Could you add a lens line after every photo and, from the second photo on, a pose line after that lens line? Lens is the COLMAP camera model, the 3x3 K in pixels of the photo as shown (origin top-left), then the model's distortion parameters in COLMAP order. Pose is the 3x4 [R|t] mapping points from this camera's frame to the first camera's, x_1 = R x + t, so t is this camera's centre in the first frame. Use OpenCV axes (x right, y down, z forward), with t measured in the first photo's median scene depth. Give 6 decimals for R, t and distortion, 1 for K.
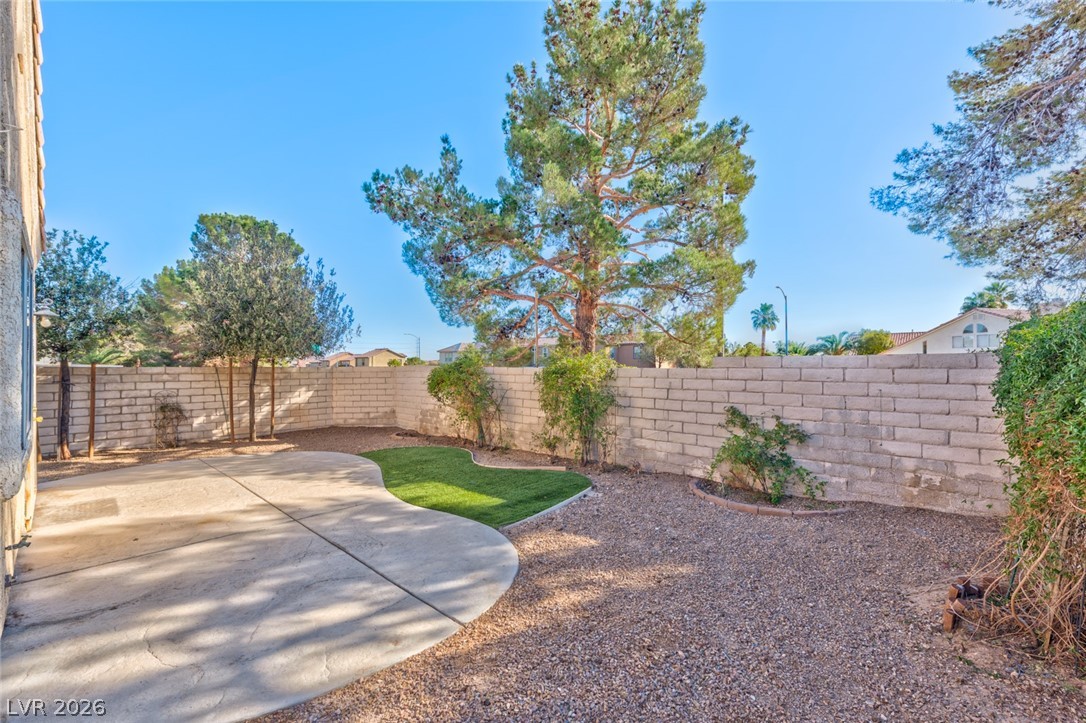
lens RADIAL K [[438.9, 0, 546.6], [0, 438.9, 361.5], [0, 0, 1]] dist [0.000894, -0.000103]
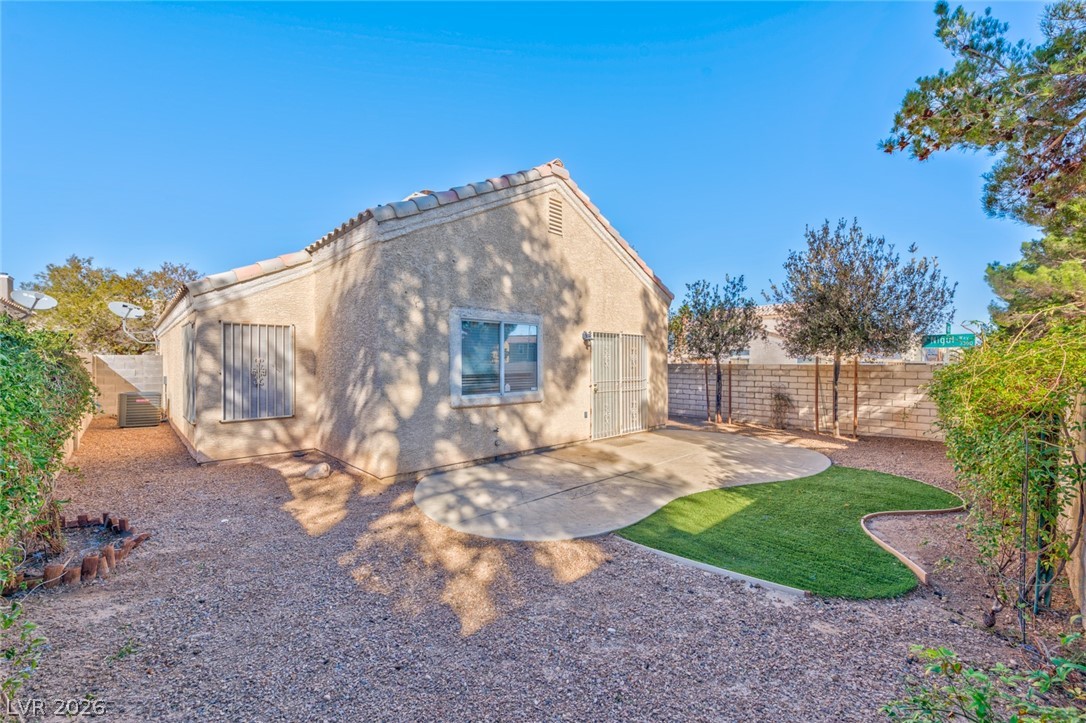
lens RADIAL K [[422.3, 0, 543.0], [0, 422.3, 361.5], [0, 0, 1]] dist [0.000356, -0.000034]
pose [[-0.086230, 0.000093, -0.996275, 0.723326], [0.009971, 0.999950, -0.000769, -0.001379], [0.996225, -0.010000, -0.086227, 0.808169]]
